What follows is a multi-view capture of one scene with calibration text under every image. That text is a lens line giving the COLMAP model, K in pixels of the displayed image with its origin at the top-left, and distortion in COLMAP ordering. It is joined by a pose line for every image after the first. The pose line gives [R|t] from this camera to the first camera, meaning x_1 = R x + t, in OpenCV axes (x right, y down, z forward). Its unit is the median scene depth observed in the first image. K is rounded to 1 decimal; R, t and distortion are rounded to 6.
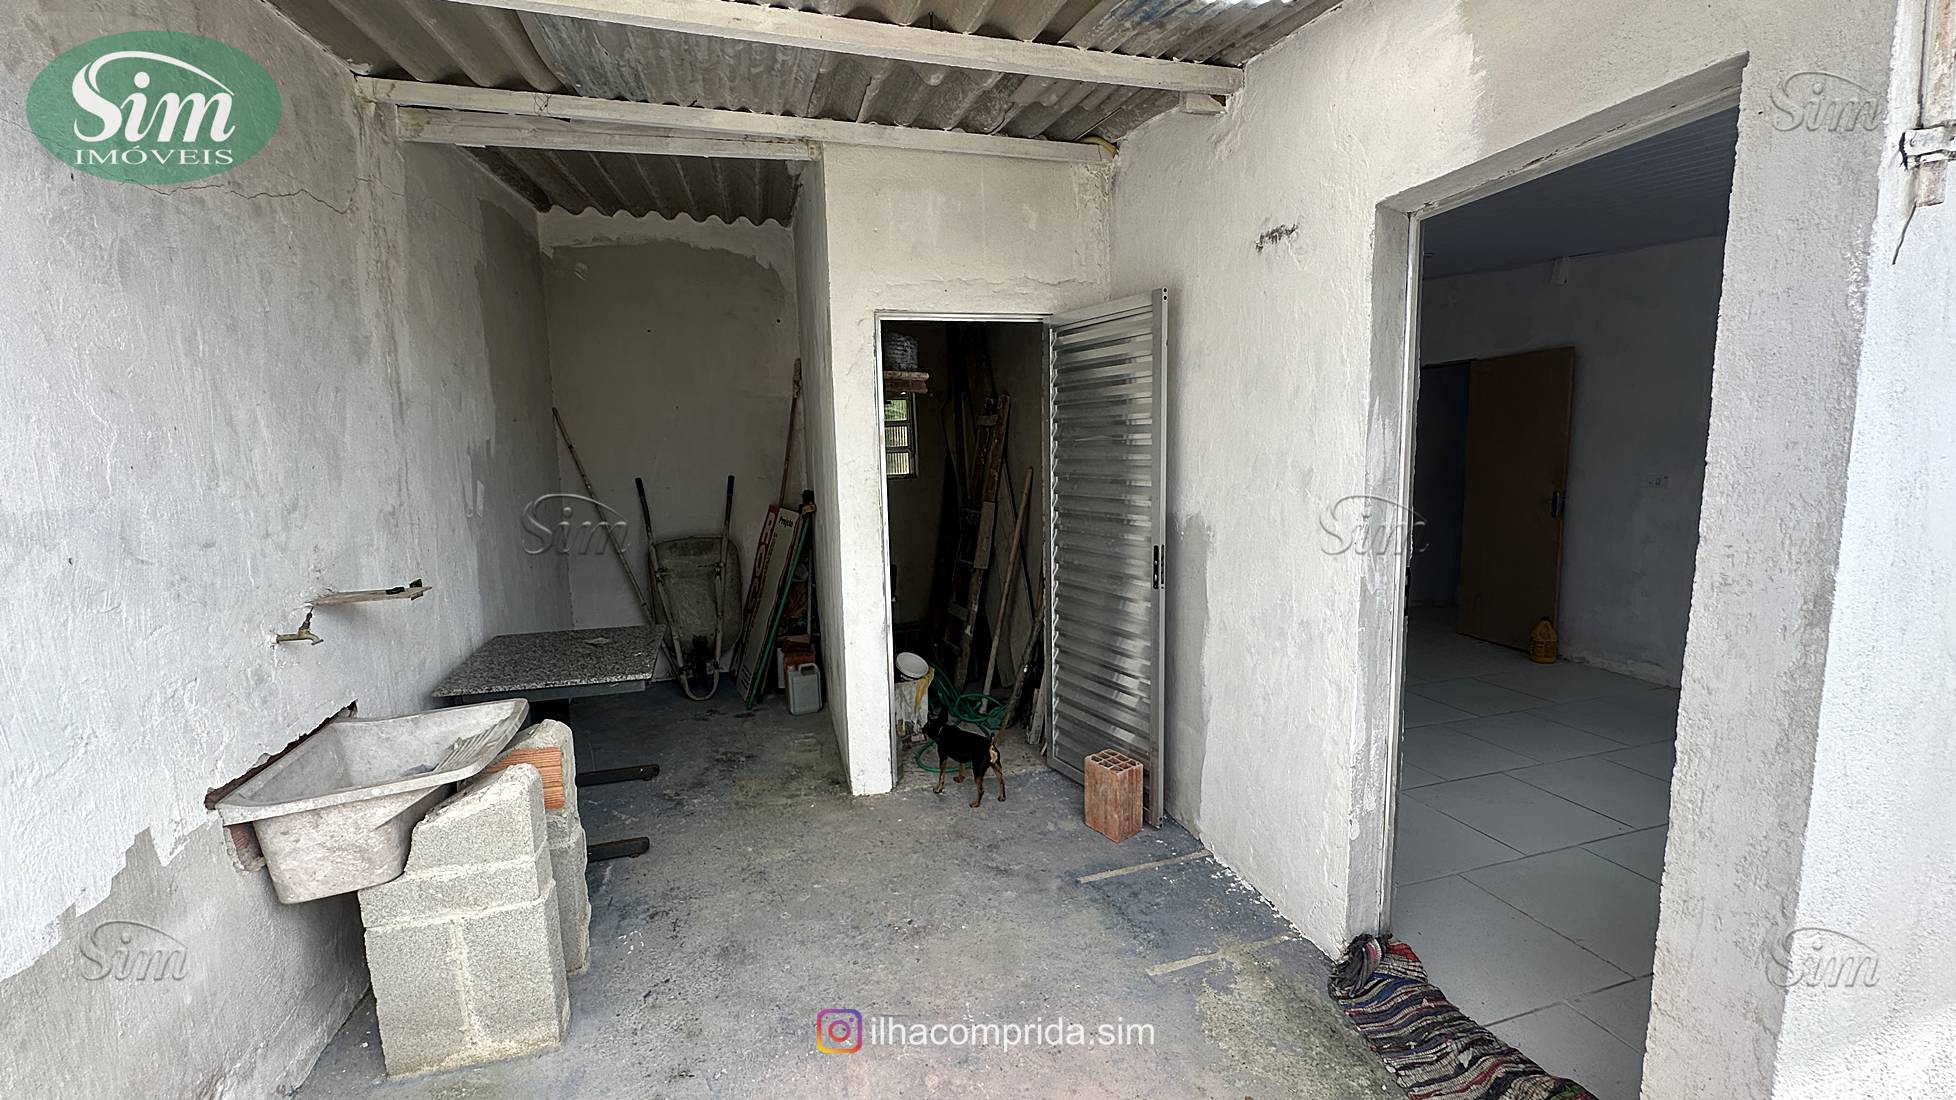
lens RADIAL K [[778.5, 0, 976.1], [0, 778.5, 552.0], [0, 0, 1]] dist [0.000613, -0.000171]
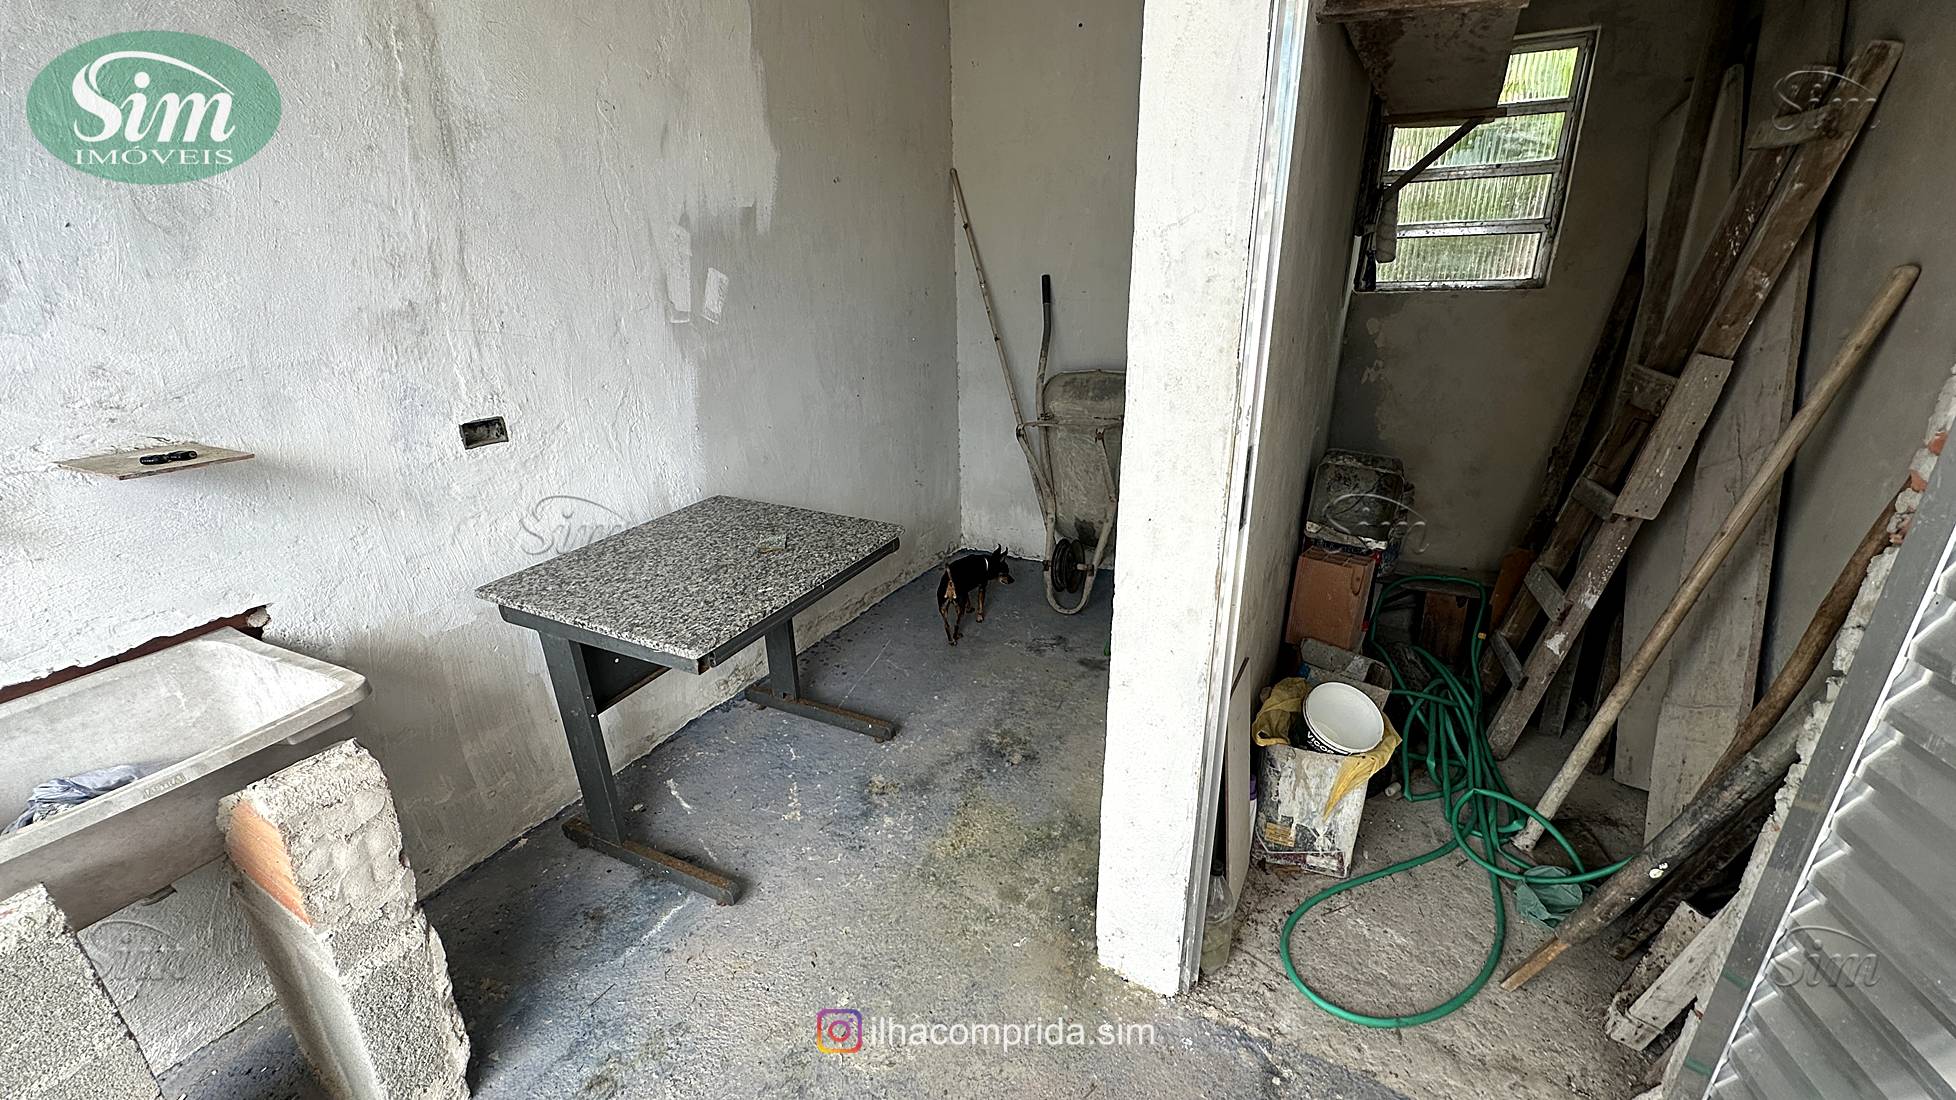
lens RADIAL K [[778.5, 0, 977.3], [0, 778.5, 553.3], [0, 0, 1]] dist [0.000613, -0.000171]
pose [[0.721576, 0.251048, -0.645216, 0.027196], [-0.091879, 0.958421, 0.270161, -0.042095], [0.686212, -0.135660, 0.714639, 0.458720]]
